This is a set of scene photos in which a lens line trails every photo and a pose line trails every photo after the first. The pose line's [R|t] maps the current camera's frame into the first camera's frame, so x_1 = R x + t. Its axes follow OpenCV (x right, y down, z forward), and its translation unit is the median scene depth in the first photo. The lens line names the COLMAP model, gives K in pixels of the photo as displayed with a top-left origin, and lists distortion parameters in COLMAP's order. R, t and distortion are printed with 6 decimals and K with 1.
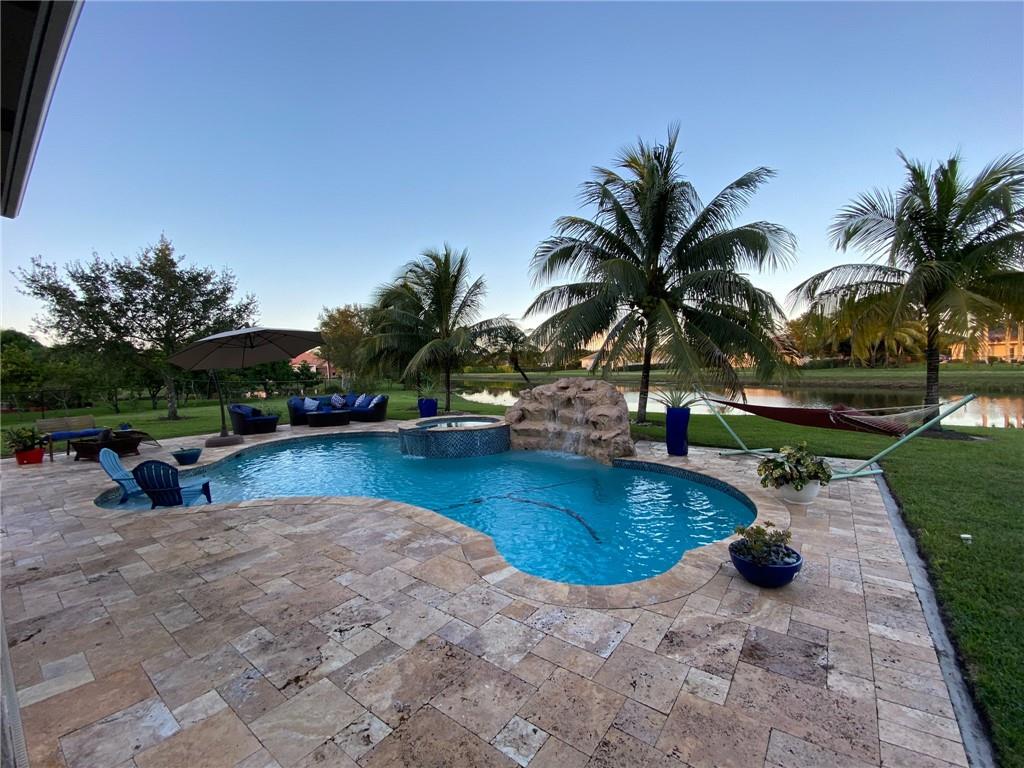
lens RADIAL K [[412.3, 0, 513.7], [0, 412.3, 373.1], [0, 0, 1]] dist [0.000996, 0.000041]
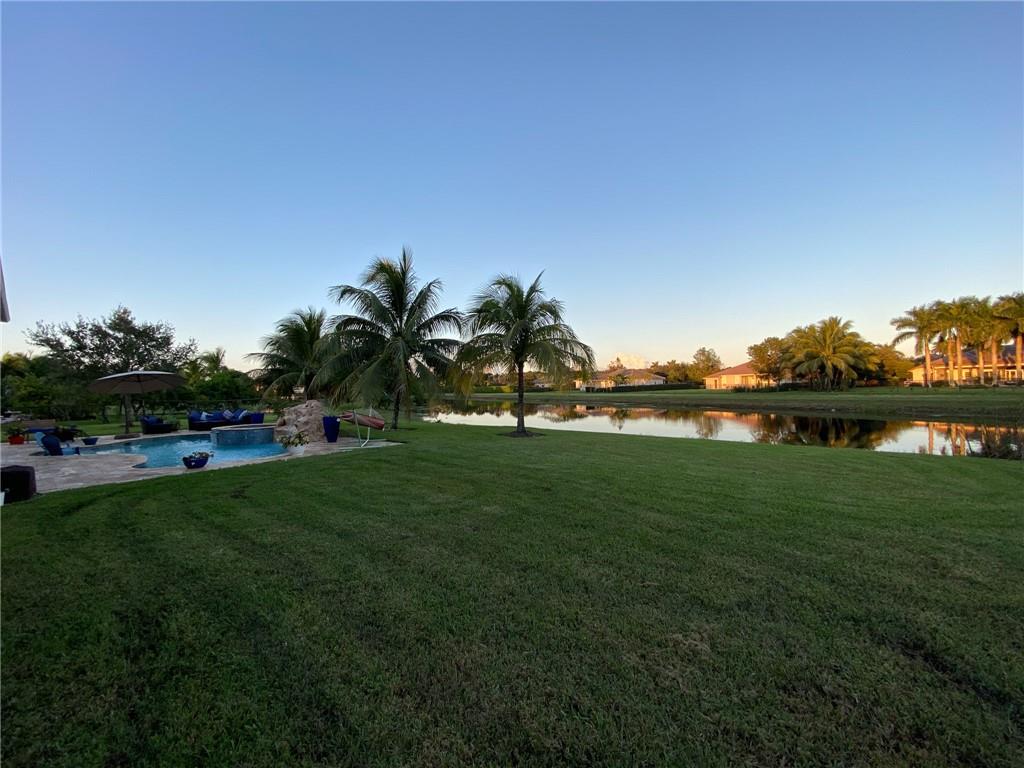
lens RADIAL K [[410.4, 0, 512.0], [0, 410.4, 384.0], [0, 0, 1]] dist [-0.000622, -0.000085]
pose [[0.998789, 0.004810, -0.048968, 0.580806], [-0.005894, 0.999740, -0.022017, -0.013543], [0.048850, 0.022279, 0.998558, -0.376221]]
